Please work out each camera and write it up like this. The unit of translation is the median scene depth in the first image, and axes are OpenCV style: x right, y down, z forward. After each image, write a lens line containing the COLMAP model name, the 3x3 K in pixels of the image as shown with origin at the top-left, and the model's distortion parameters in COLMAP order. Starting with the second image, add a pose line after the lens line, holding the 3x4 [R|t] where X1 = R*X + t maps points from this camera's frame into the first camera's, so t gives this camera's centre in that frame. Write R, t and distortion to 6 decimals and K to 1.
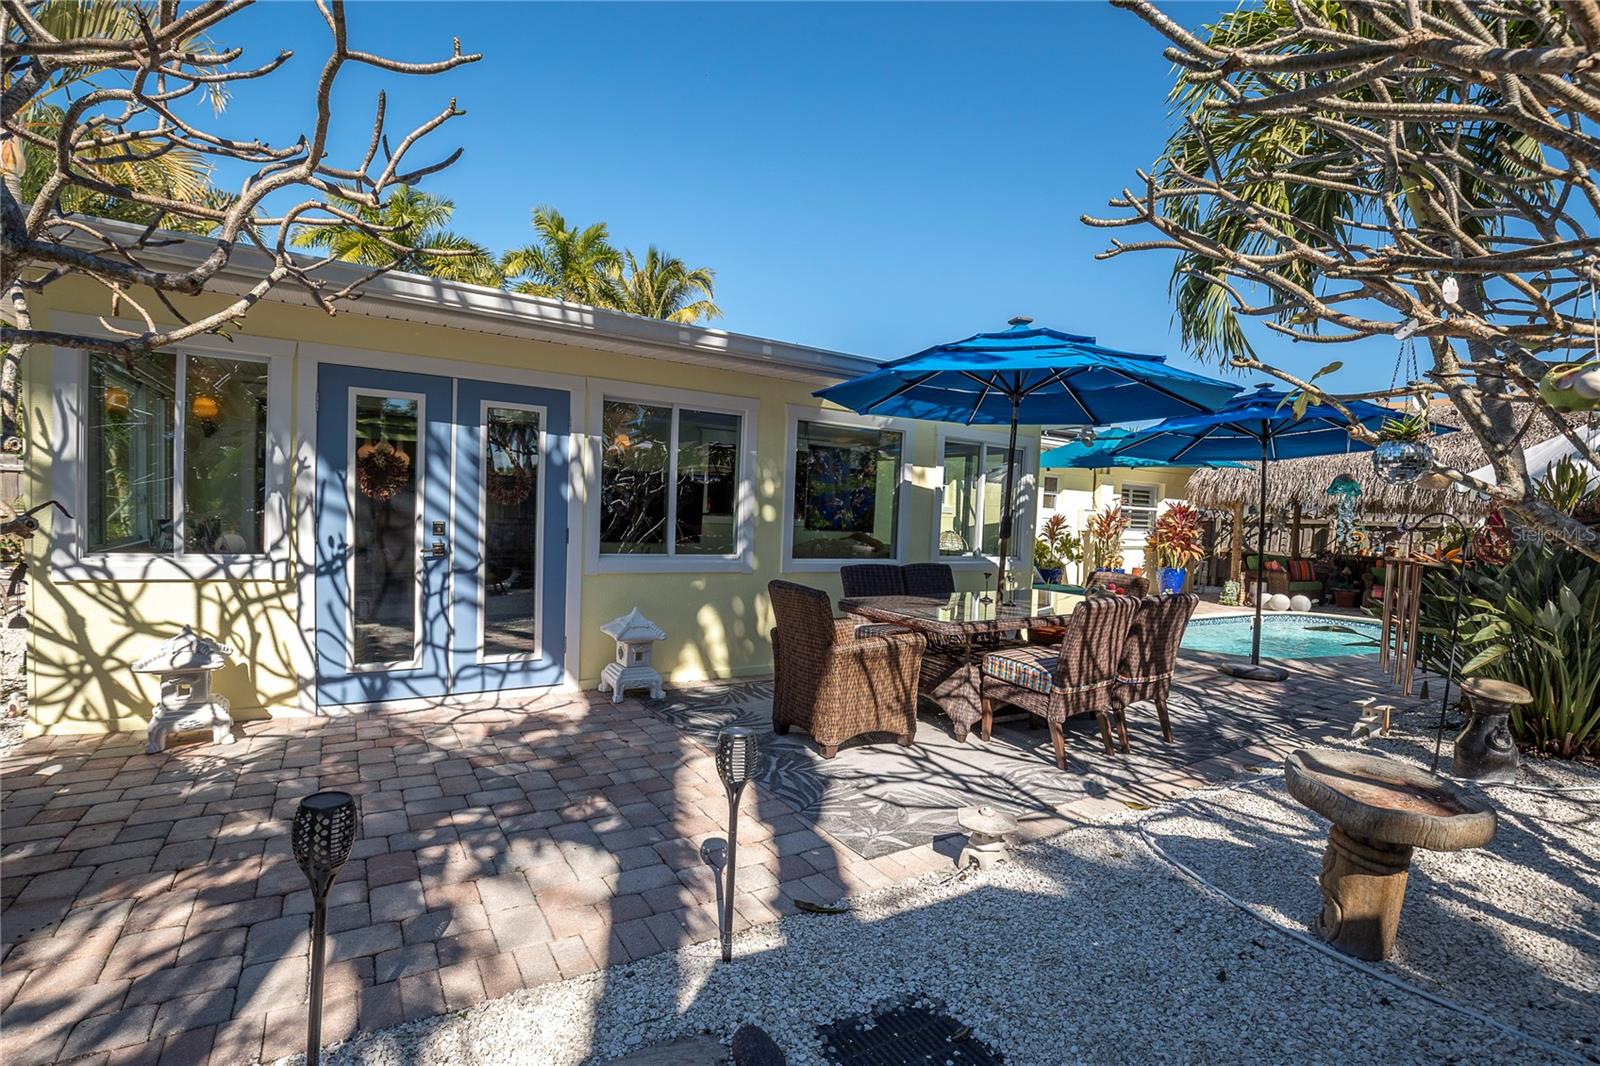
lens RADIAL K [[732.4, 0, 806.5], [0, 732.4, 557.4], [0, 0, 1]] dist [-0.041866, 0.009103]
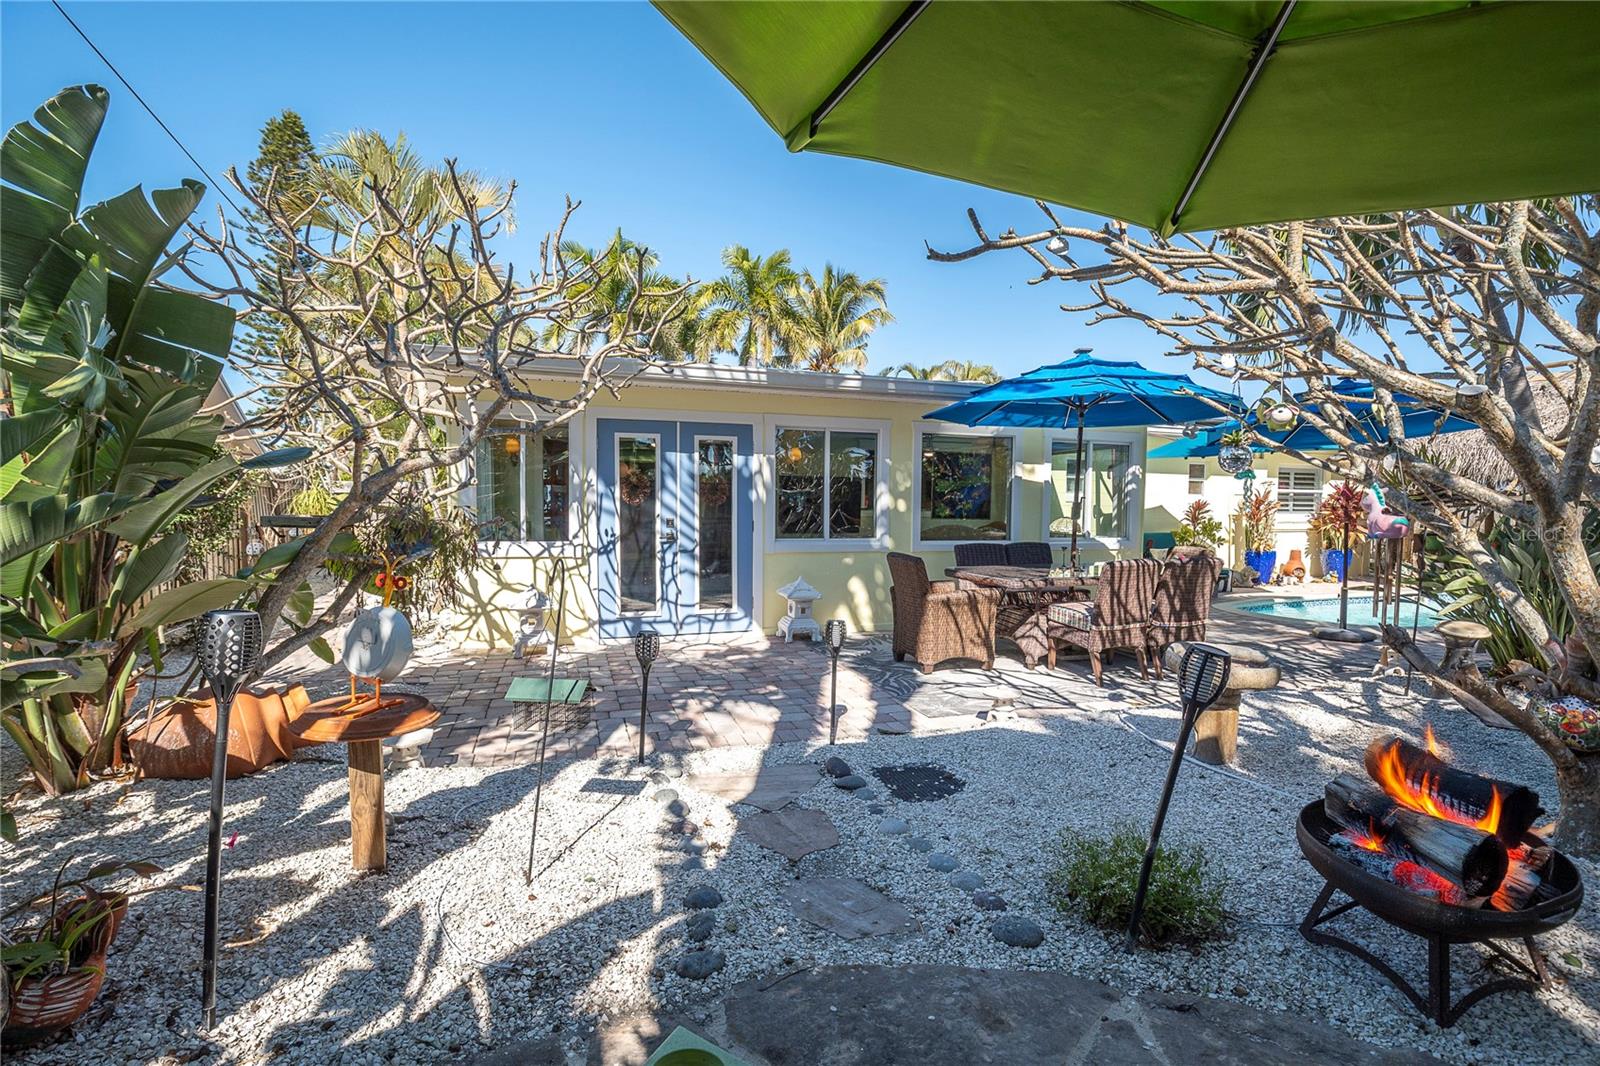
lens RADIAL K [[732.4, 0, 806.5], [0, 732.4, 557.4], [0, 0, 1]] dist [-0.041866, 0.009103]
pose [[0.967923, -0.014739, -0.250813, 0.148749], [0.015771, 0.999873, 0.002103, 0.034571], [0.250751, -0.005991, 0.968033, -0.409257]]
